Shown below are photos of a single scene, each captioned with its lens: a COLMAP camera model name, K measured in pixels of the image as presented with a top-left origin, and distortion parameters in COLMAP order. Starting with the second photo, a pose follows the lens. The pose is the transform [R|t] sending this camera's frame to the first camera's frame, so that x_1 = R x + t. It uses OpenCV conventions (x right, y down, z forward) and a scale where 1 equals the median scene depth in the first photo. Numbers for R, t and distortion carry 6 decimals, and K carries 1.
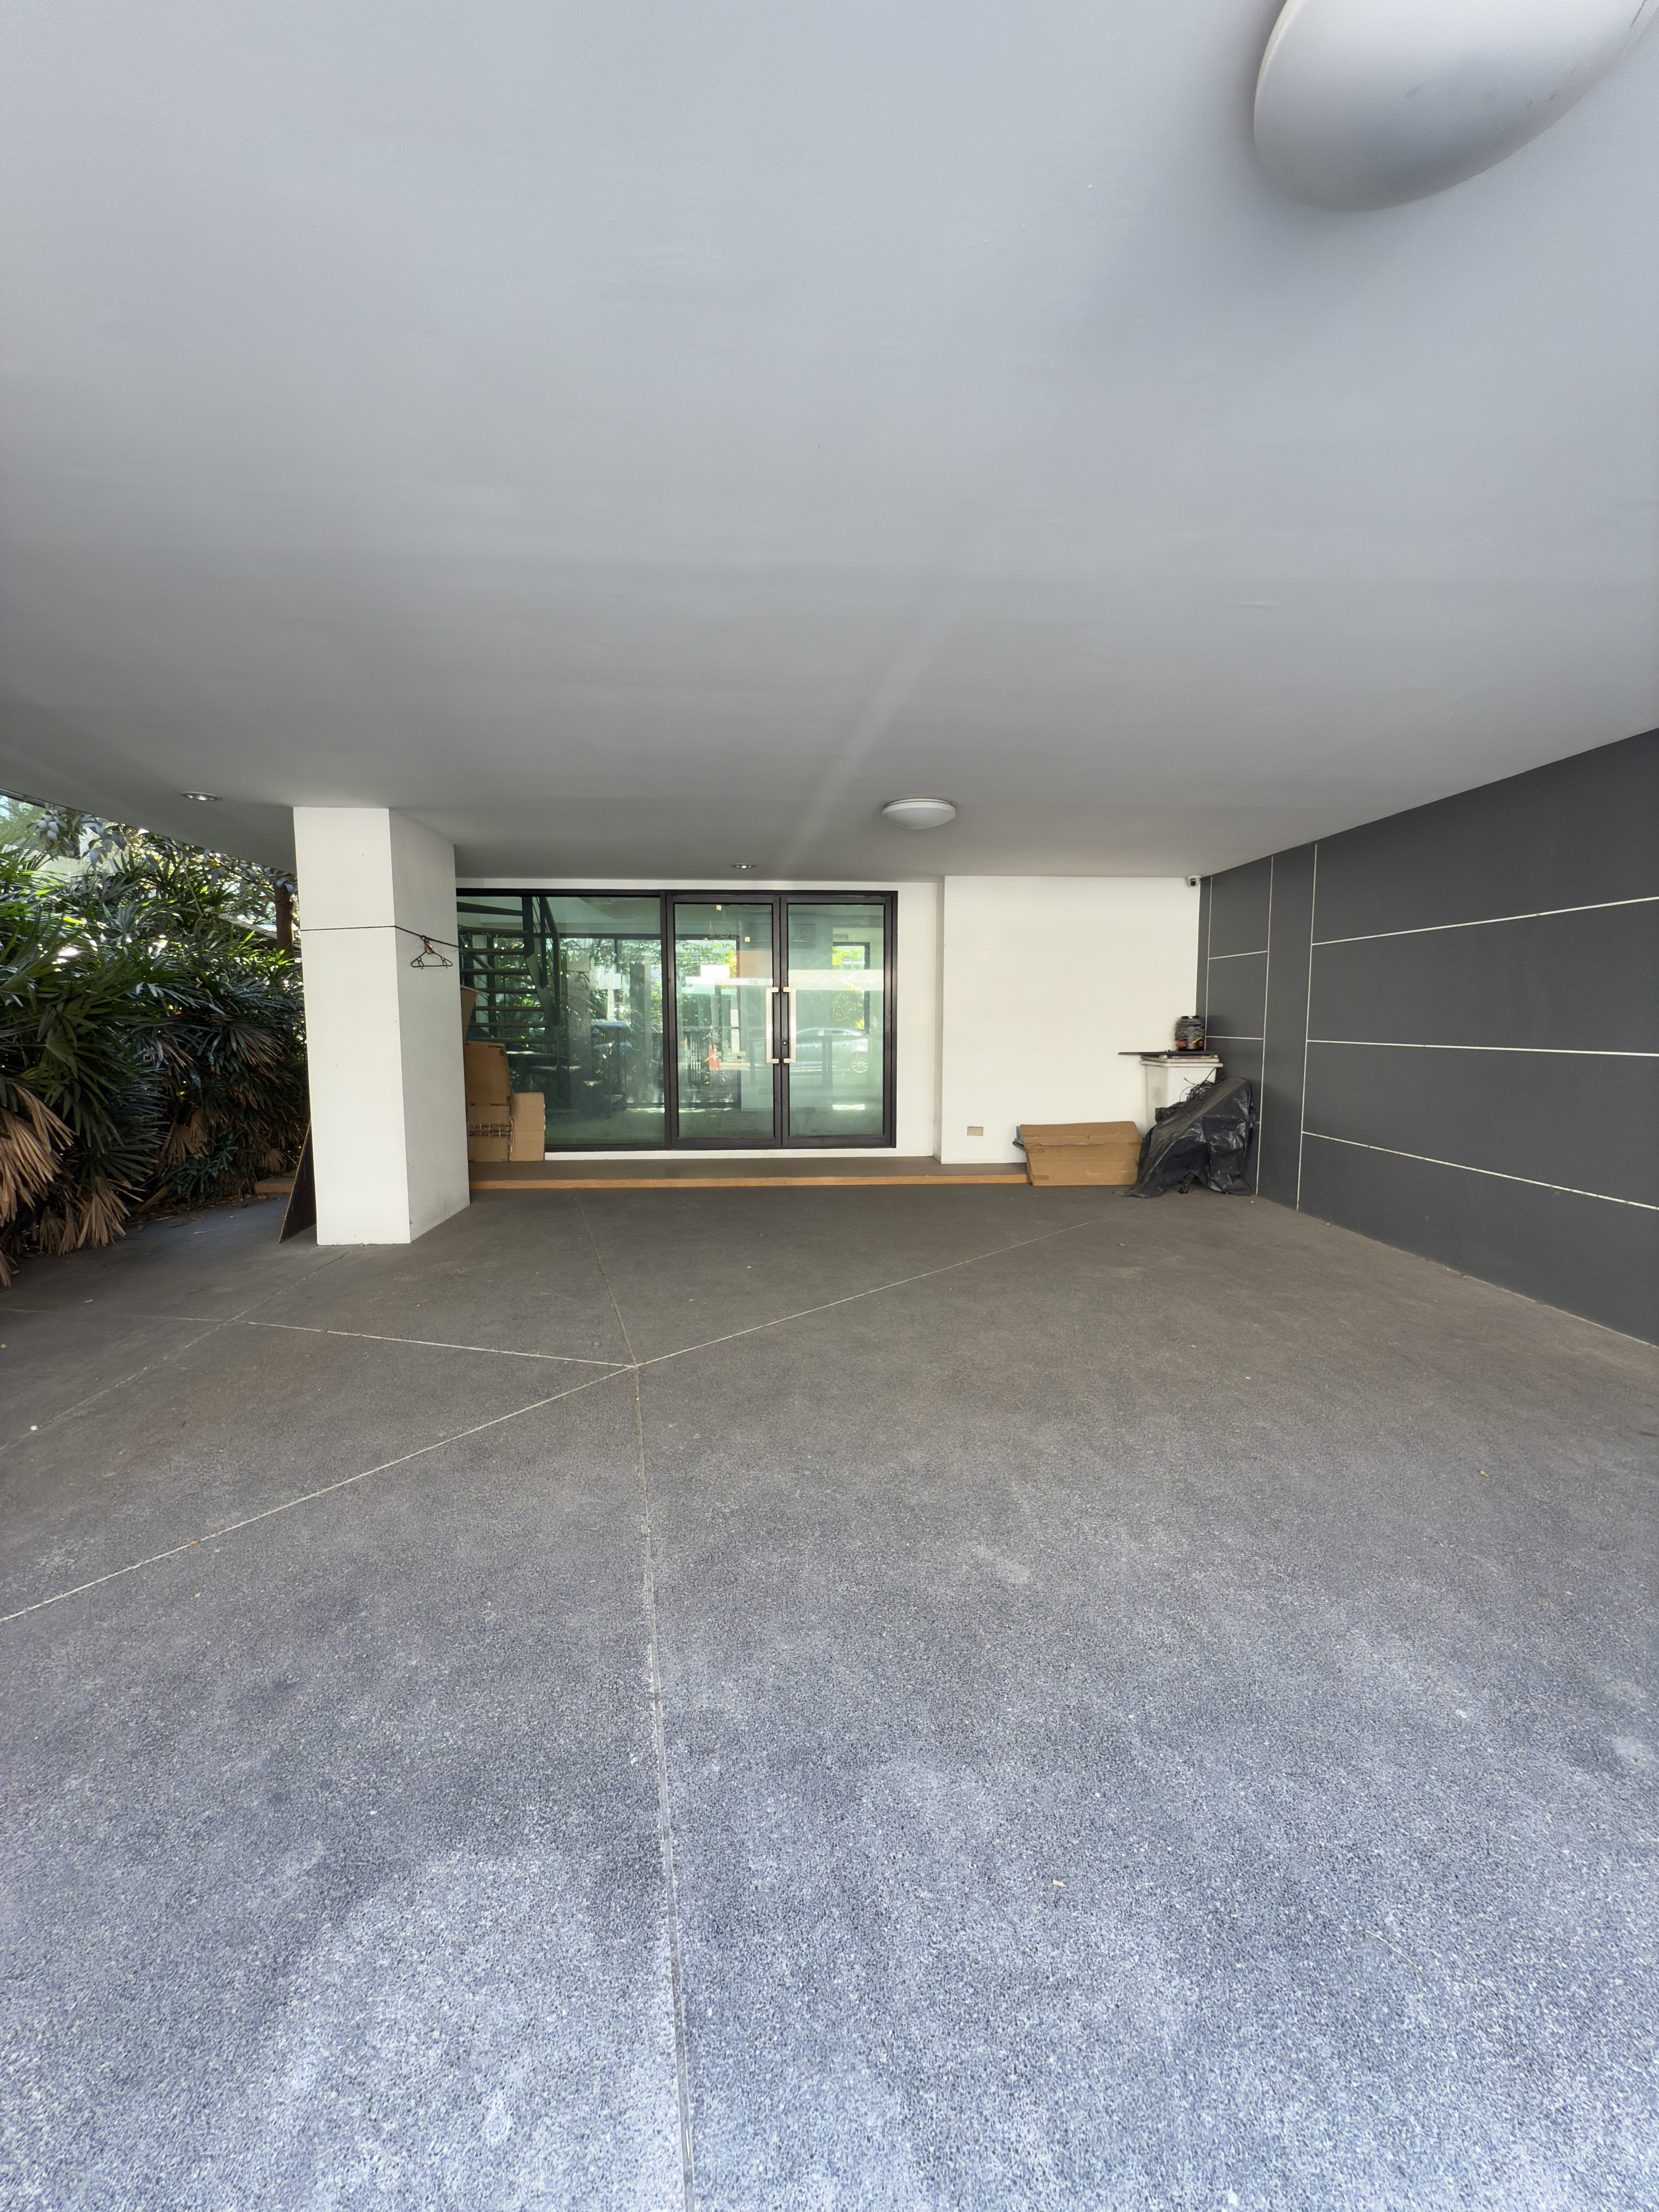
lens RADIAL K [[883.8, 0, 829.5], [0, 883.8, 1106.0], [0, 0, 1]] dist [0.000479, 0.000067]
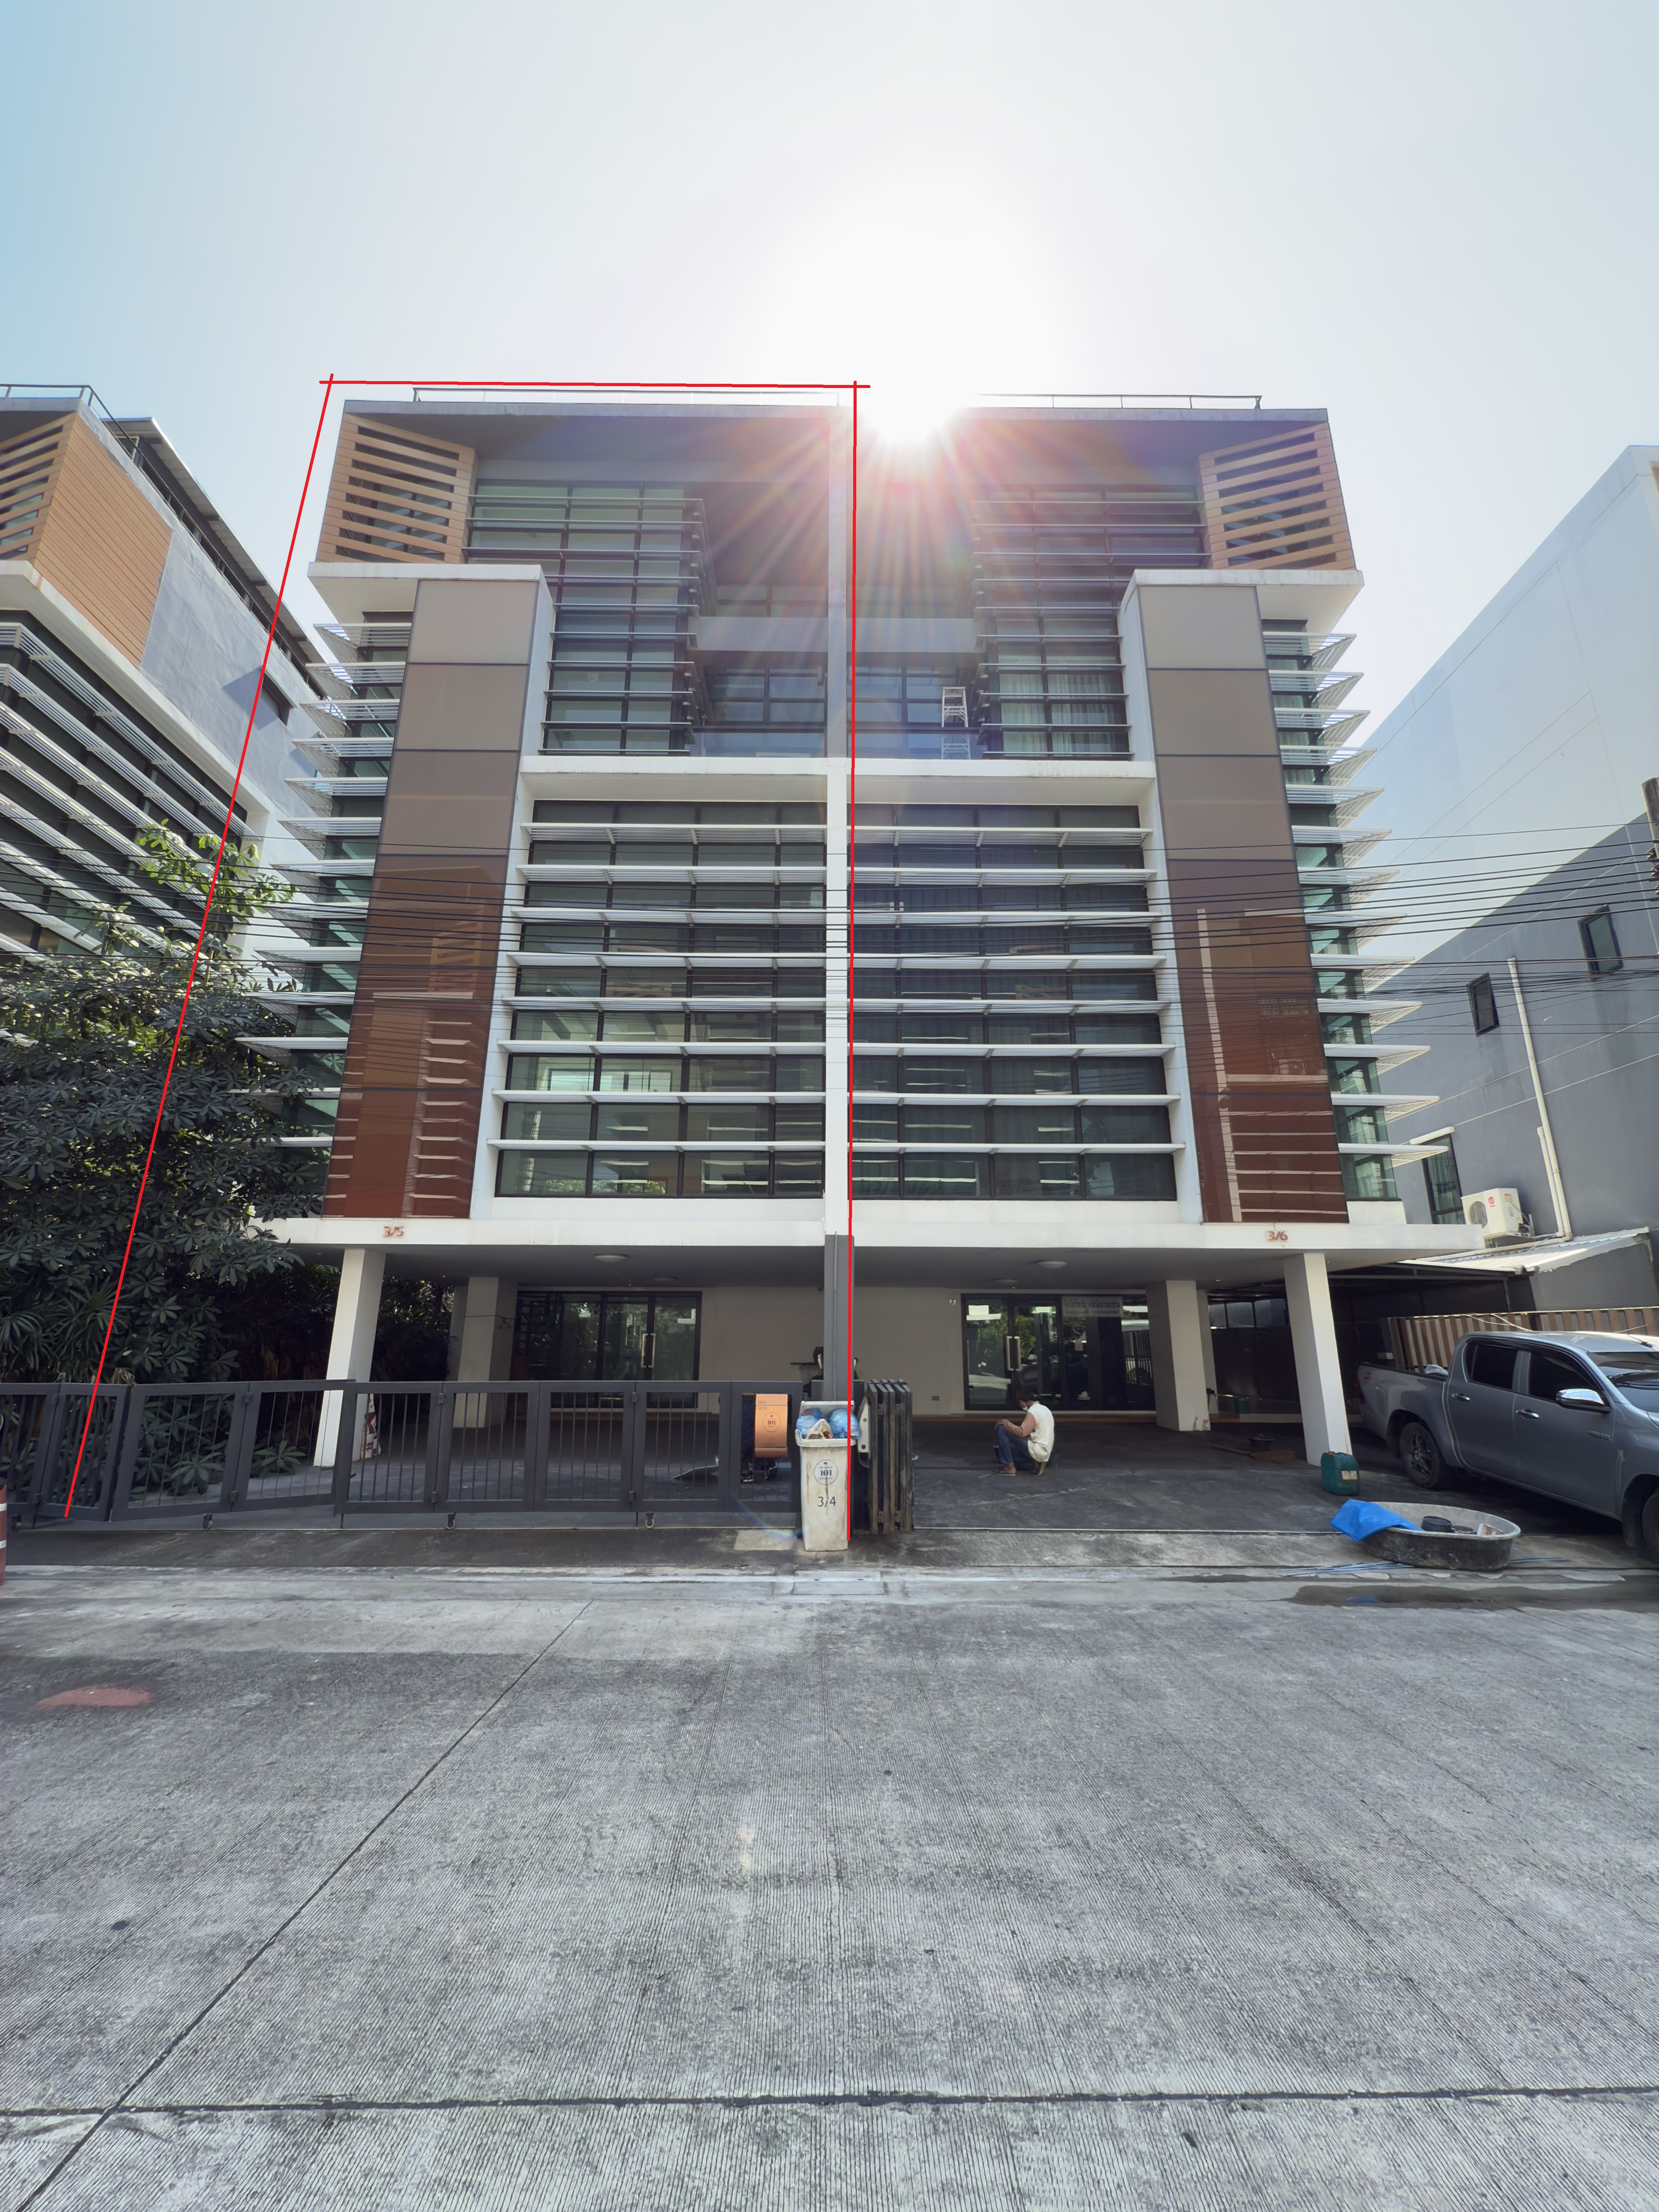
lens RADIAL K [[883.8, 0, 829.5], [0, 883.8, 1106.0], [0, 0, 1]] dist [0.000479, 0.000067]
pose [[0.998025, -0.012391, -0.061579, 0.586982], [-0.010112, 0.935874, -0.352190, 0.123016], [0.061994, 0.352117, 0.933900, -1.391709]]
